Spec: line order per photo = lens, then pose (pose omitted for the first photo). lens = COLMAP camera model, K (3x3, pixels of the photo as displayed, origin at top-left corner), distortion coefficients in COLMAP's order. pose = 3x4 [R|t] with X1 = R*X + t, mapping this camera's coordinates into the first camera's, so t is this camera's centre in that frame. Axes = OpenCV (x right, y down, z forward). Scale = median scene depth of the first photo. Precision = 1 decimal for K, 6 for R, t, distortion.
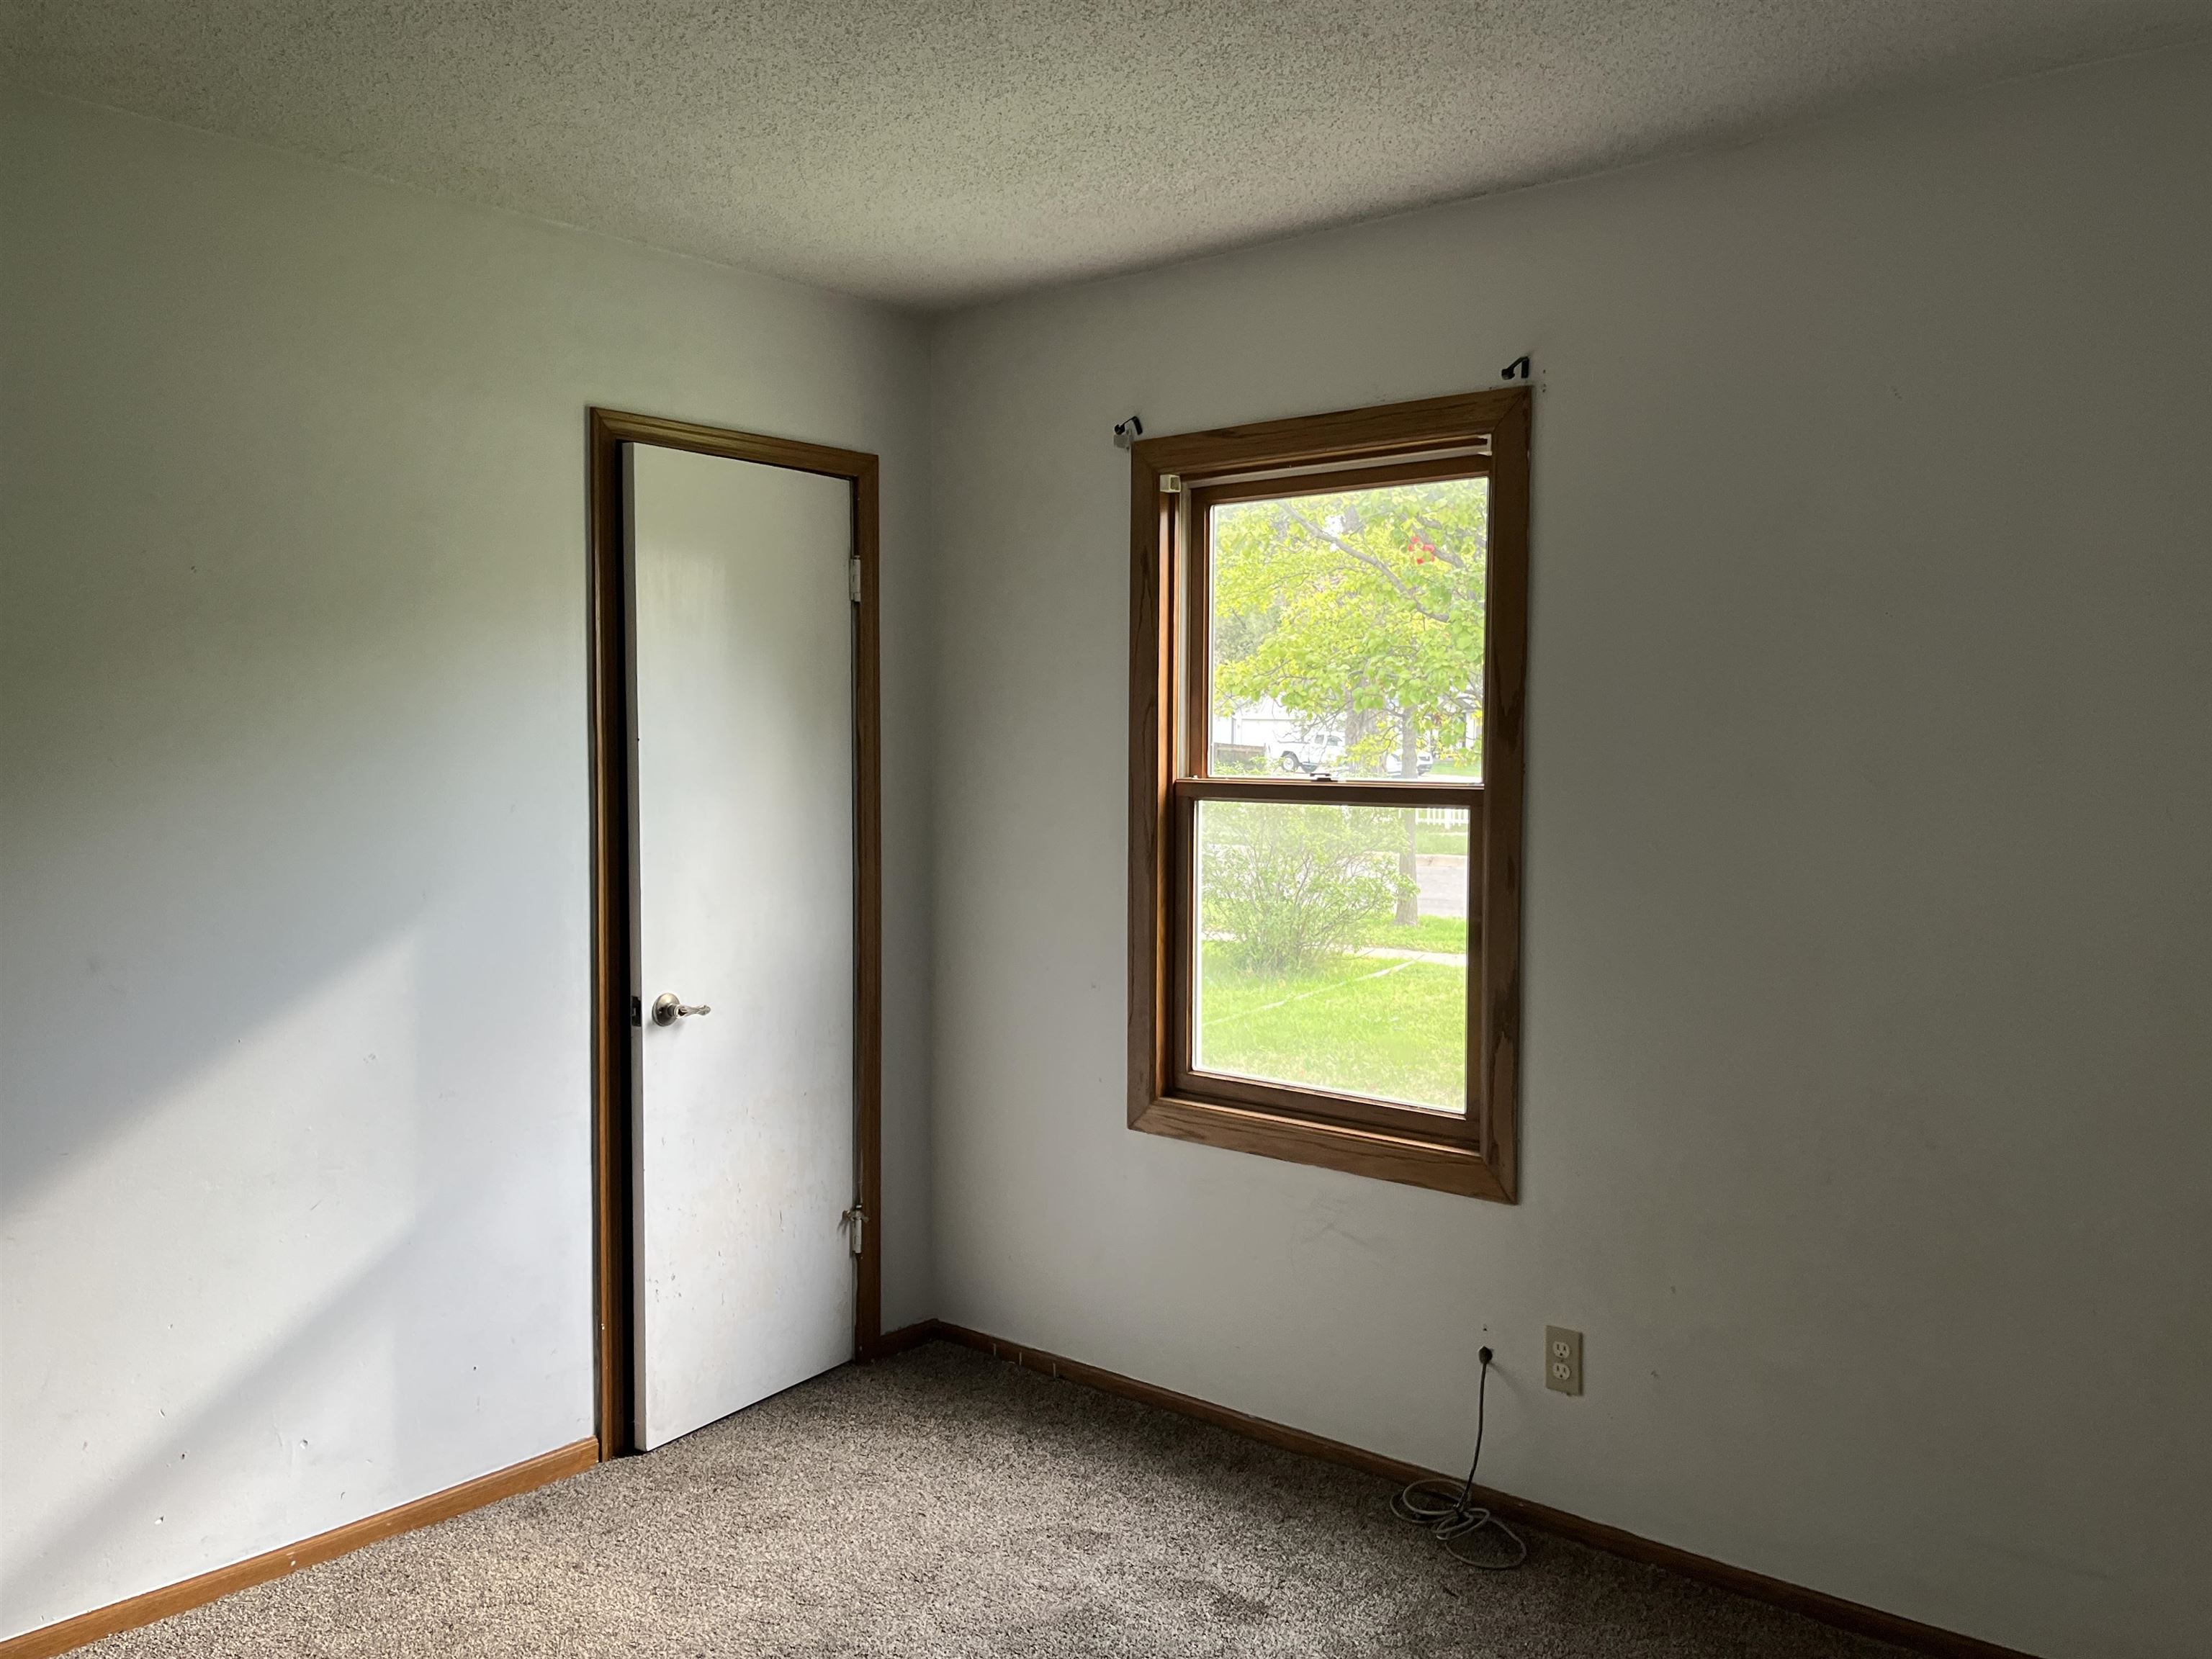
lens RADIAL K [[1752.5, 0, 1112.4], [0, 1752.5, 825.3], [0, 0, 1]] dist [0.071808, -0.097329]
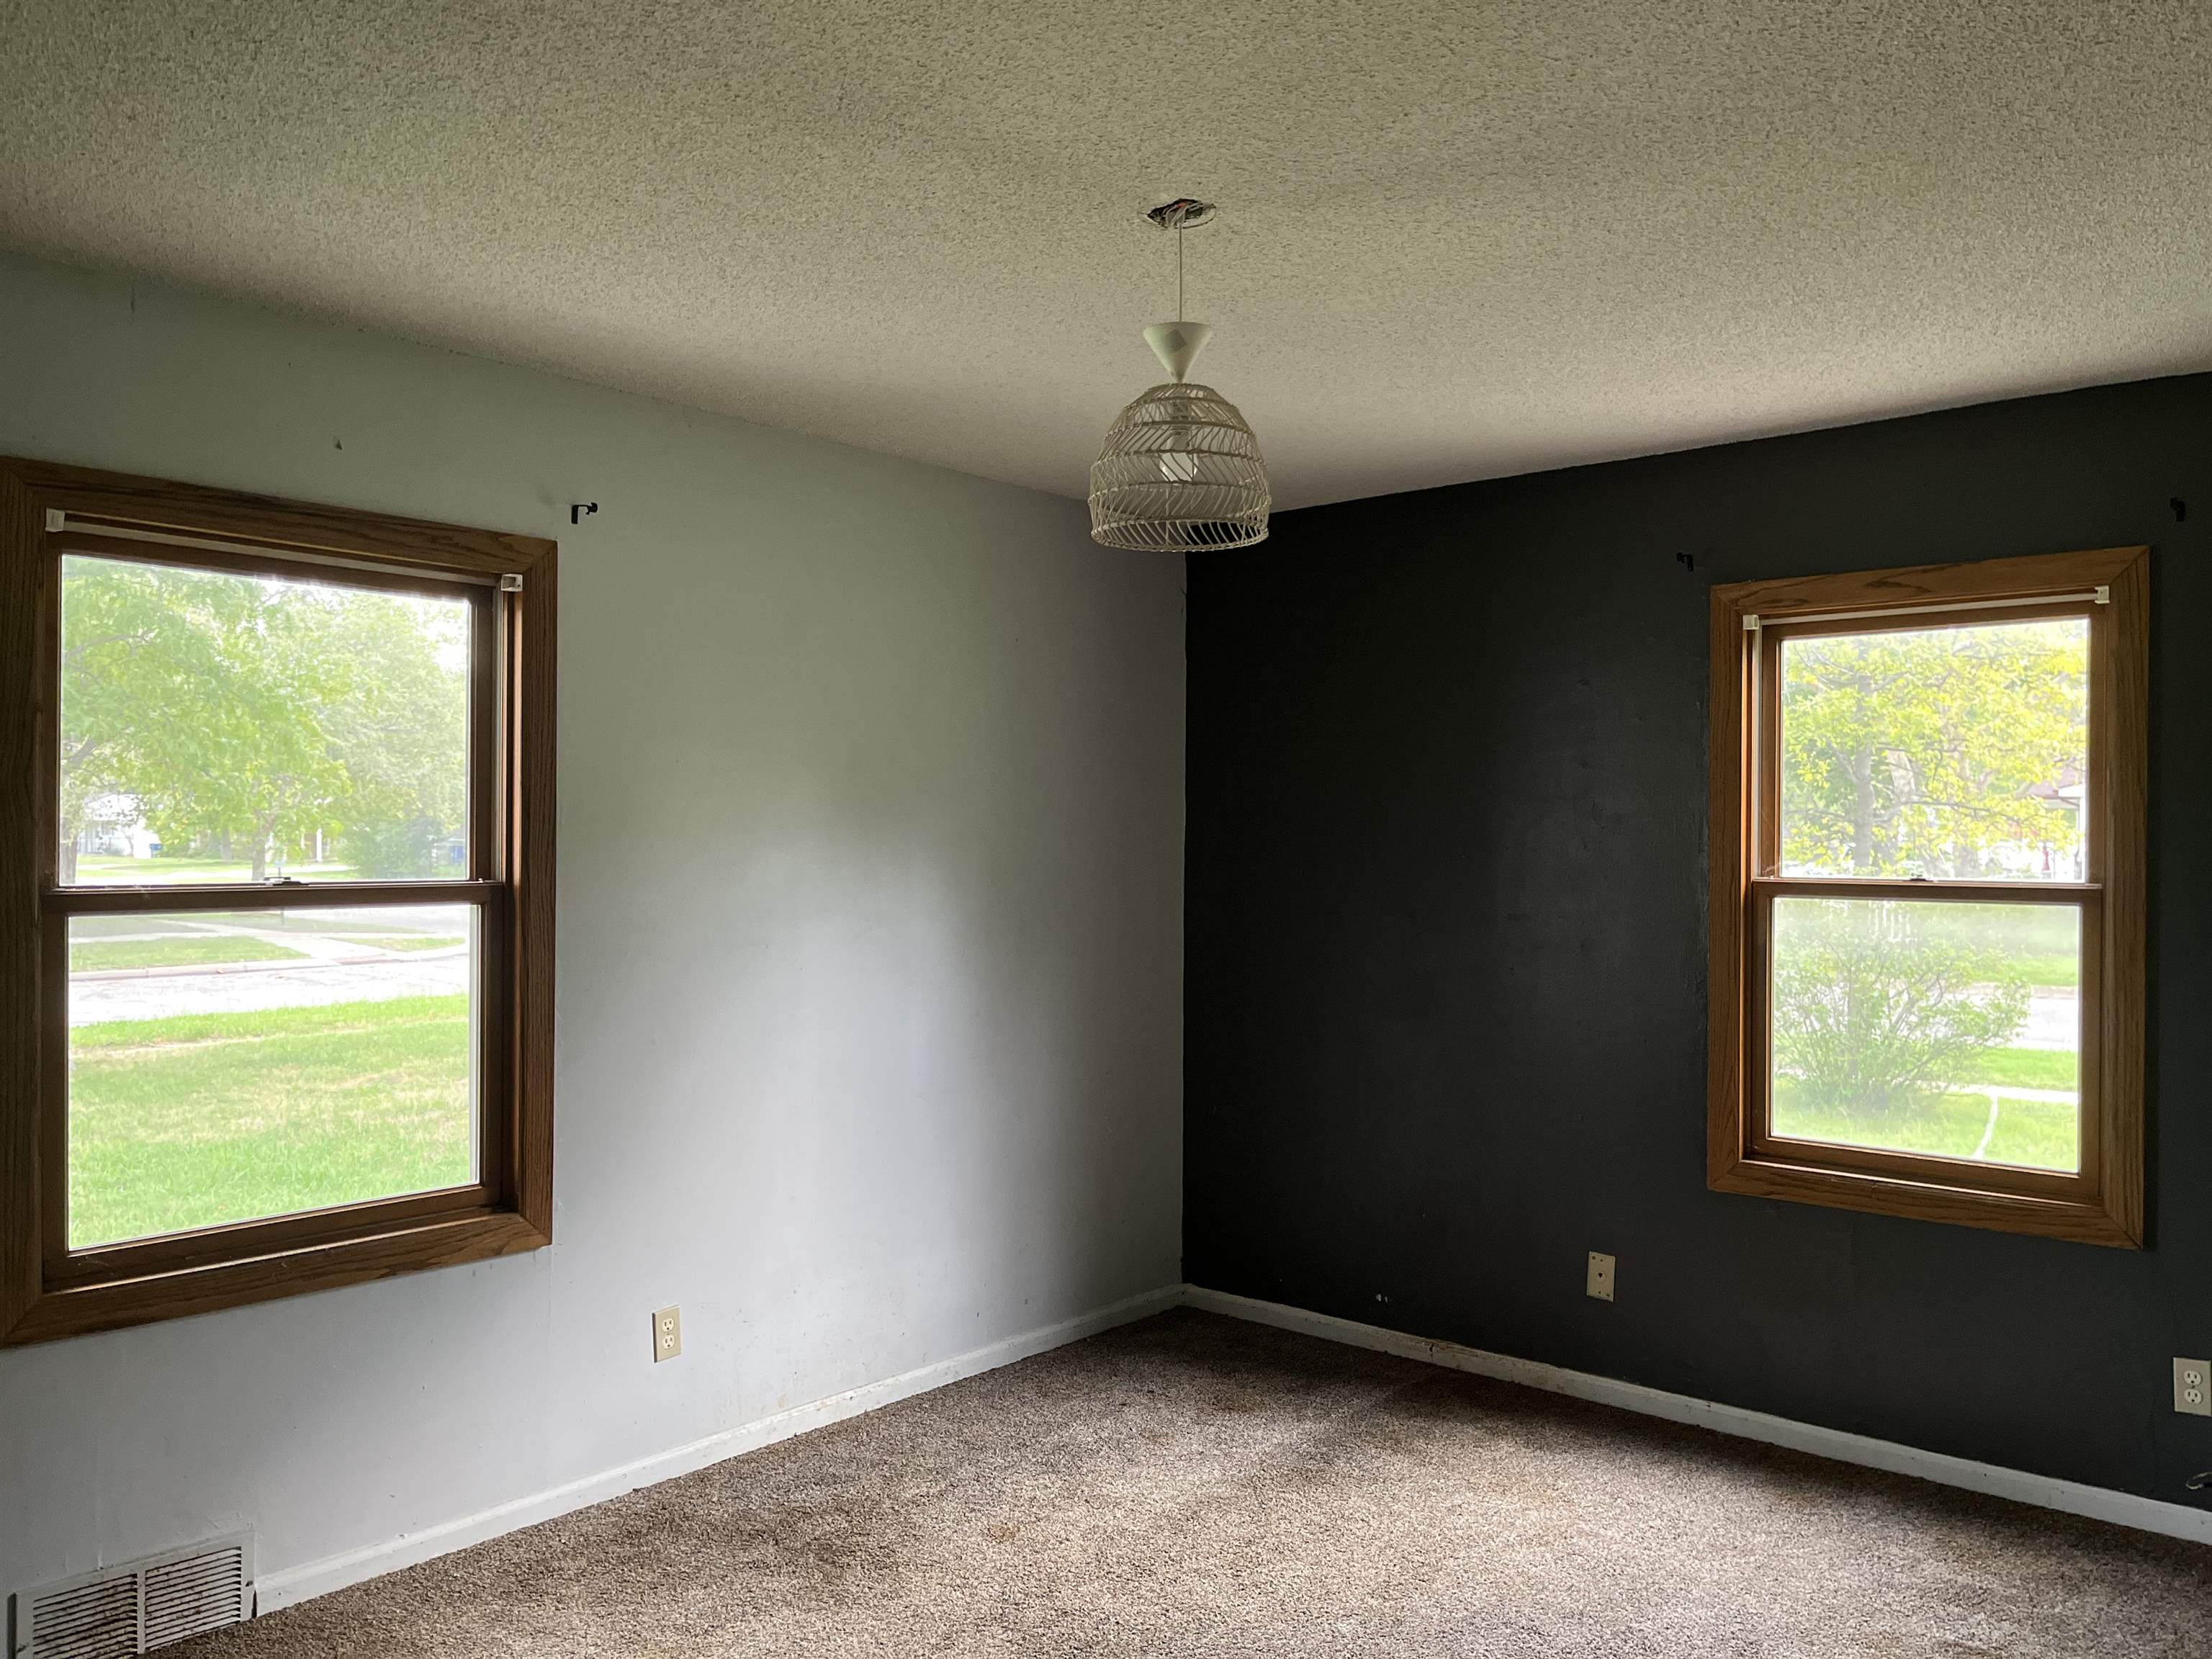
lens RADIAL K [[1752.5, 0, 1112.4], [0, 1752.5, 825.3], [0, 0, 1]] dist [0.071808, -0.097329]
pose [[0.999493, -0.003942, -0.031602, -0.377369], [0.002376, 0.998775, -0.049429, -0.006083], [0.031758, 0.049329, 0.998278, -0.176051]]
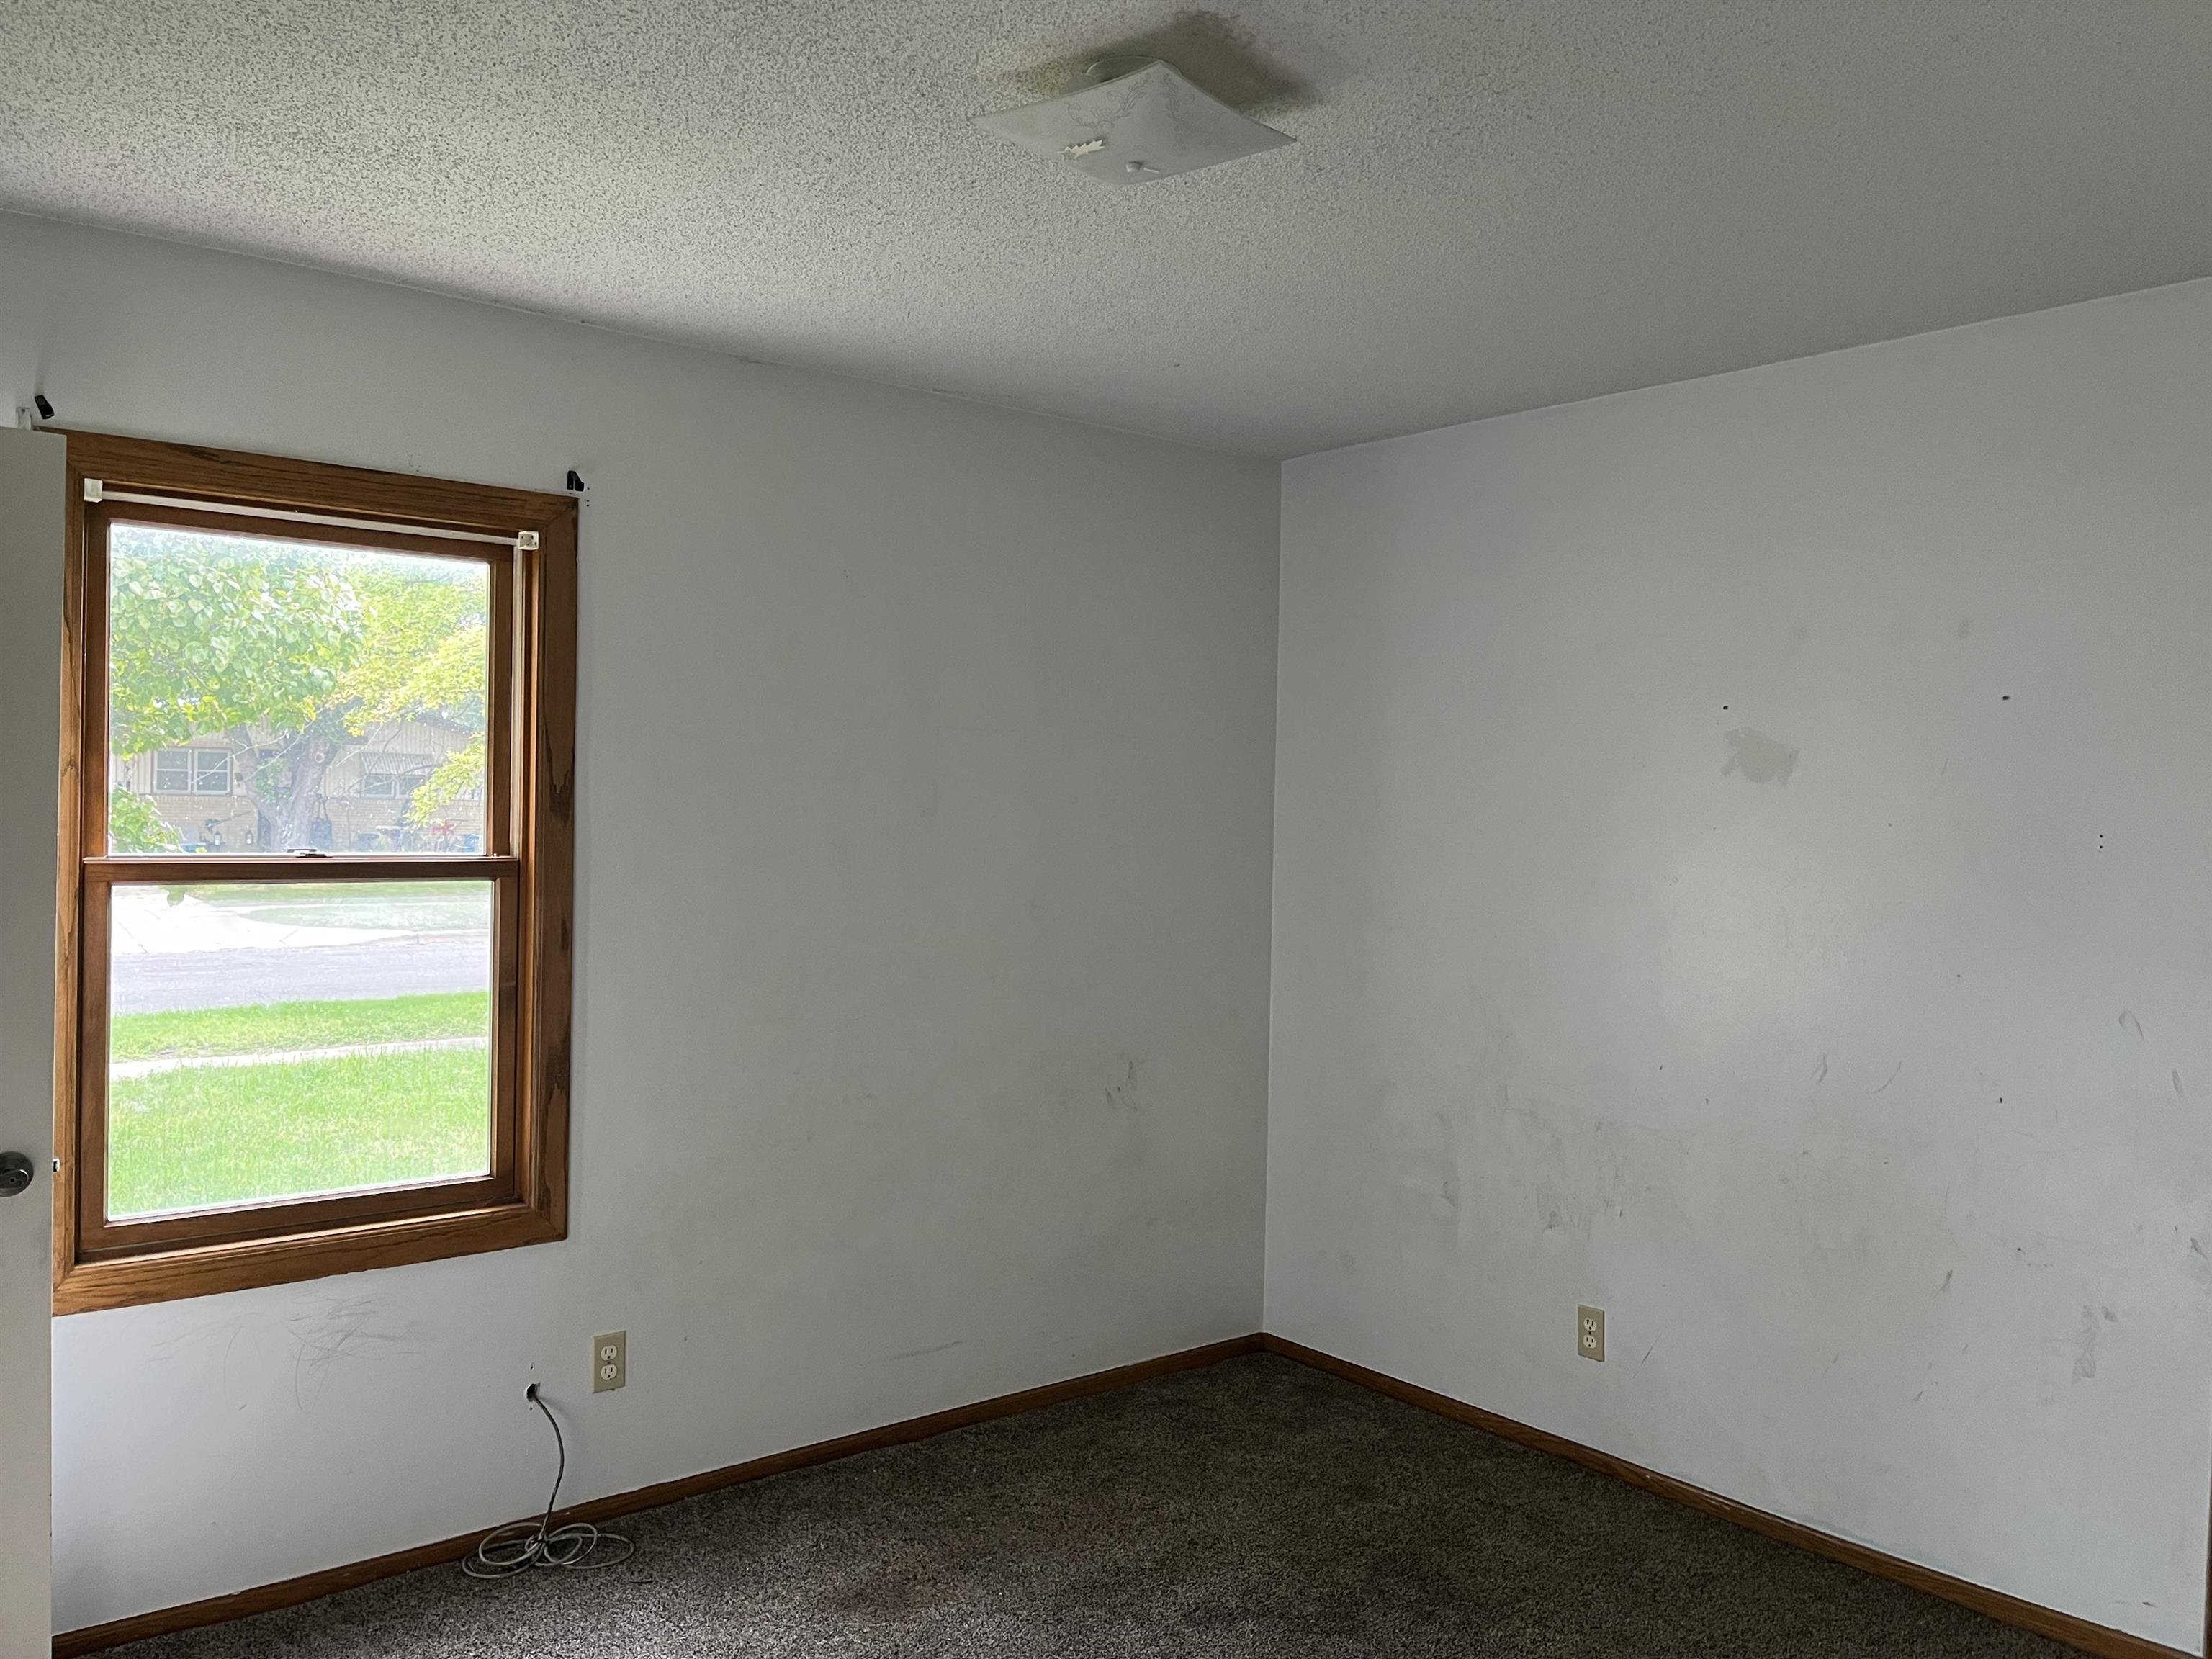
lens RADIAL K [[1752.5, 0, 1112.4], [0, 1752.5, 825.3], [0, 0, 1]] dist [0.071808, -0.097329]
pose [[0.169434, -0.012113, 0.985467, -0.740254], [0.032455, 0.999451, 0.006704, -0.035318], [-0.985007, 0.030848, 0.169734, 0.441464]]
